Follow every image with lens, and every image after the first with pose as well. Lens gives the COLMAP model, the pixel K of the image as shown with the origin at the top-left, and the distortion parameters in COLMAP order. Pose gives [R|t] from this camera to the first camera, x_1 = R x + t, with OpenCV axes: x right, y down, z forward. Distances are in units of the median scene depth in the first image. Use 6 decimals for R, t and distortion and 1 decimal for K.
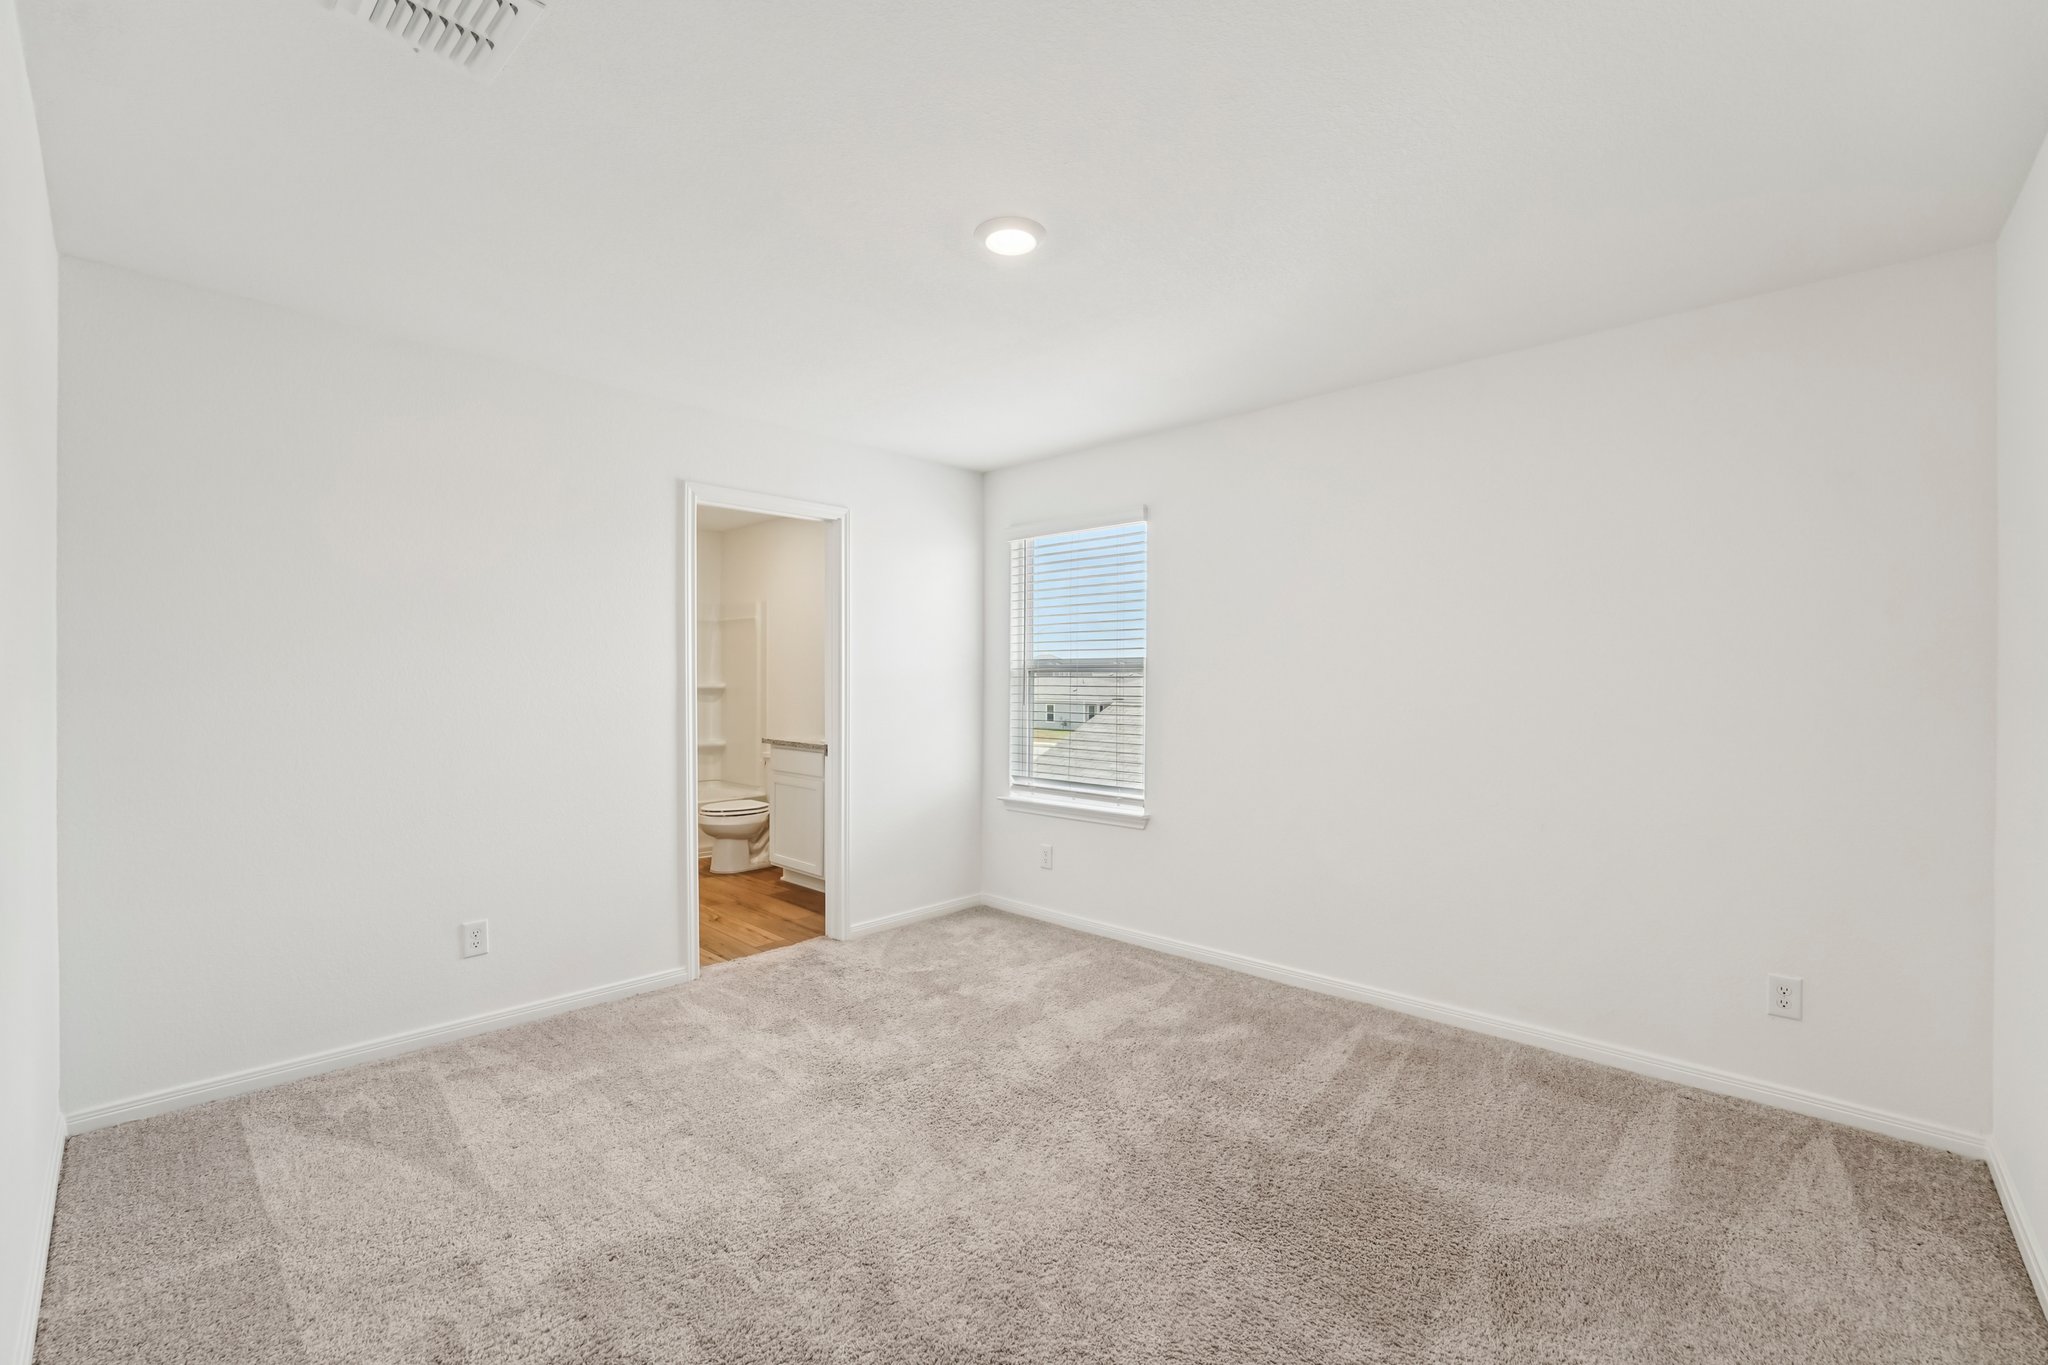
lens RADIAL K [[861.0, 0, 1023.9], [0, 861.0, 683.9], [0, 0, 1]] dist [-0.000072, -0.000029]
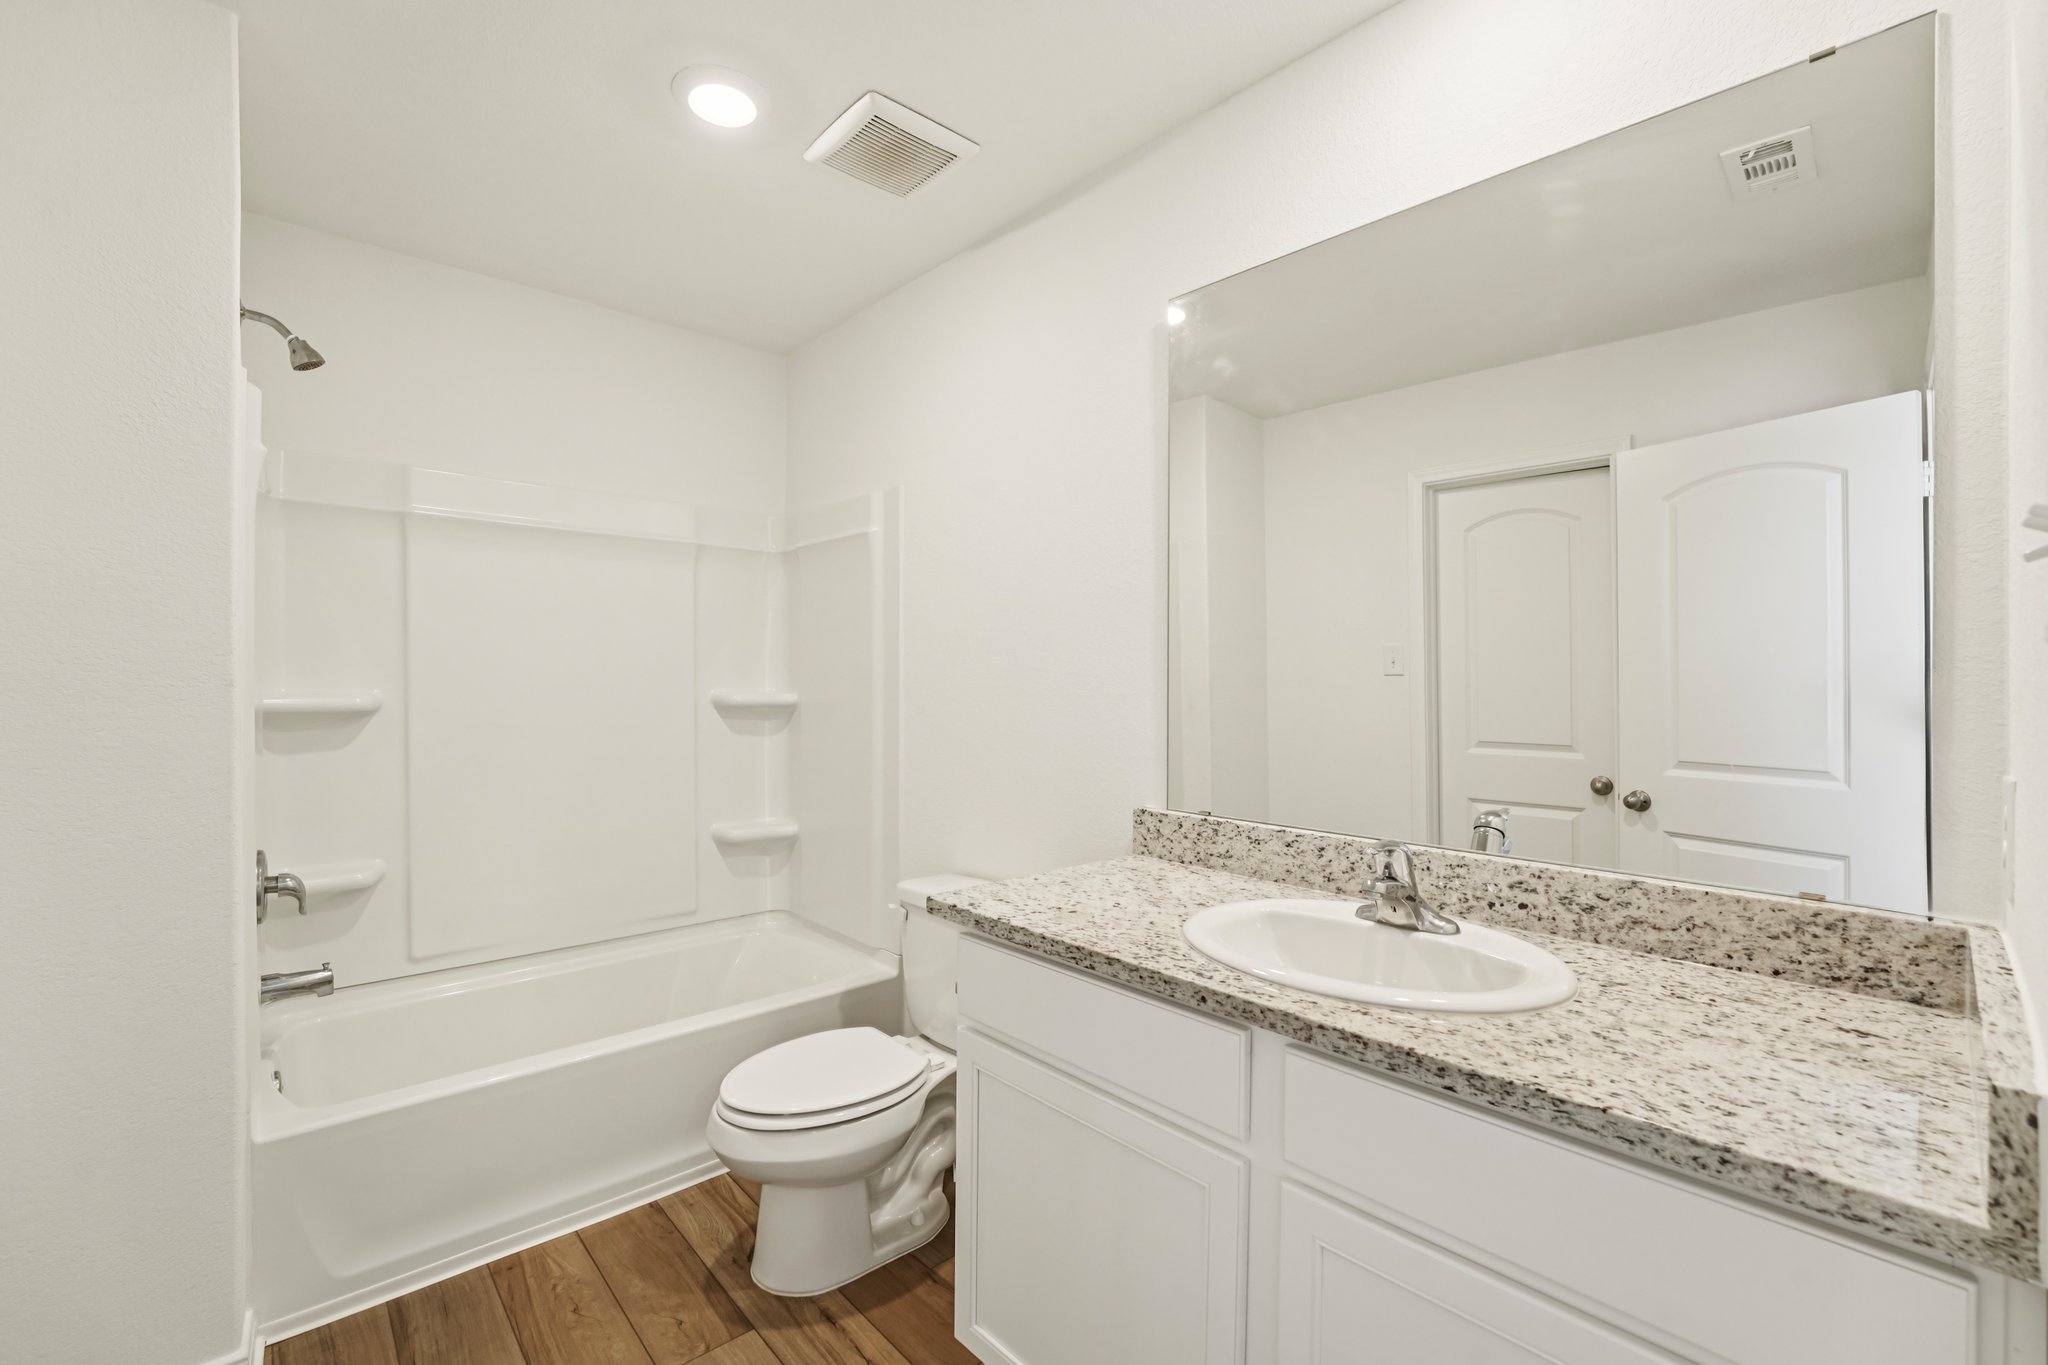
lens RADIAL K [[861.0, 0, 1013.1], [0, 861.0, 689.3], [0, 0, 1]] dist [-0.000072, -0.000029]
pose [[0.995757, -0.001859, -0.091998, -0.206895], [0.001431, 0.999988, -0.004713, -0.000179], [0.092006, 0.004561, 0.995748, 0.601842]]
